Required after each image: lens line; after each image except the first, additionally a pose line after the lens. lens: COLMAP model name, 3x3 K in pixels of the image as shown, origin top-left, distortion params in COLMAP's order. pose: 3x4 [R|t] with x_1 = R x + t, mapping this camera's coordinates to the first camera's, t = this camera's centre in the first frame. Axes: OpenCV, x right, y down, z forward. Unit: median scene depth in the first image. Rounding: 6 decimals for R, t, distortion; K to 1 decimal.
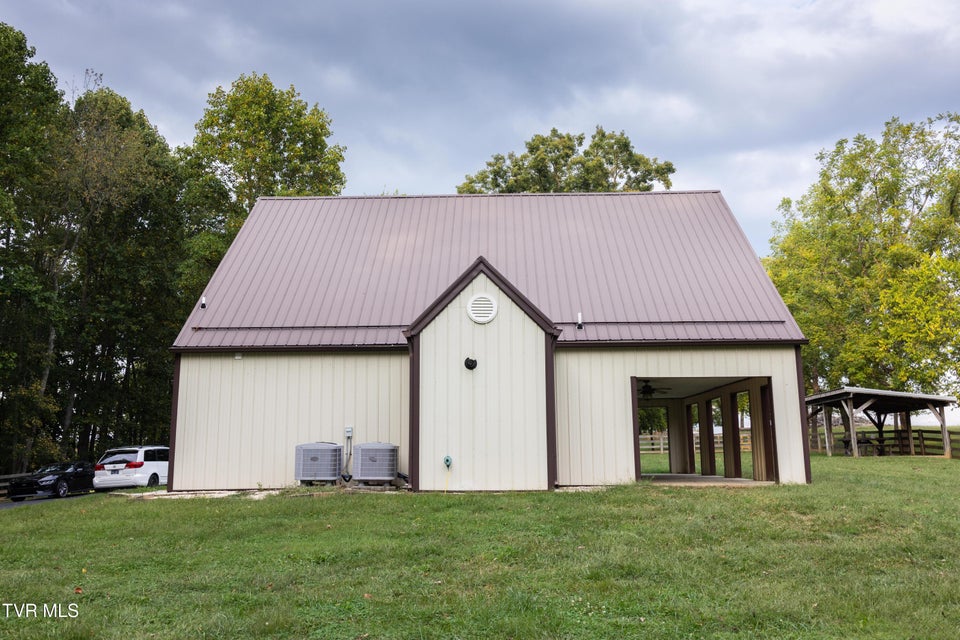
lens RADIAL K [[745.8, 0, 476.6], [0, 745.8, 348.2], [0, 0, 1]] dist [0.004644, 0.009045]
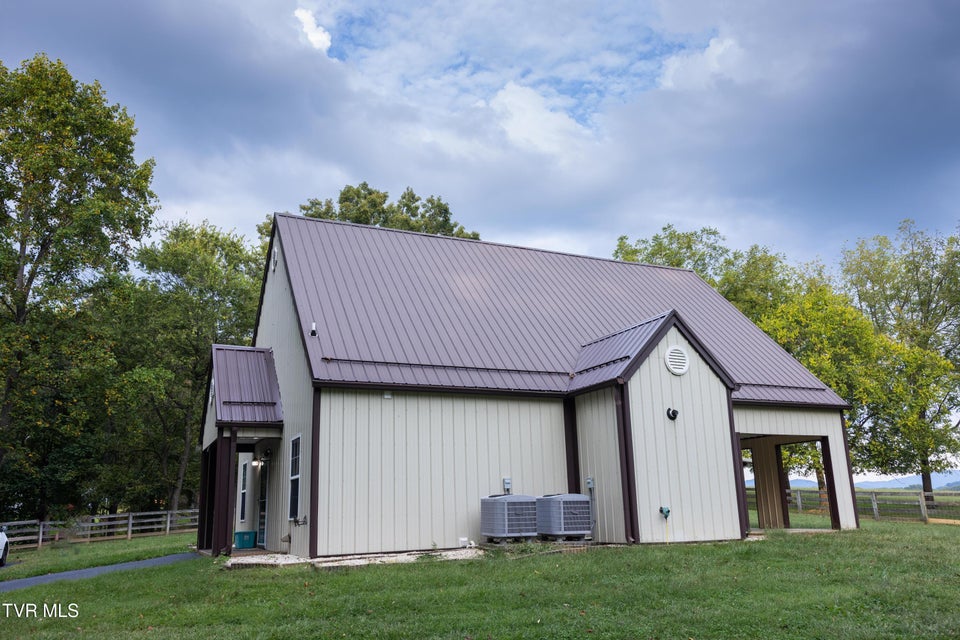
lens RADIAL K [[745.8, 0, 476.6], [0, 745.8, 348.2], [0, 0, 1]] dist [0.004644, 0.009045]
pose [[0.899792, 0.078440, 0.429211, -0.628687], [-0.044476, 0.995073, -0.088614, 0.030094], [-0.434047, 0.060645, 0.898847, 0.182918]]
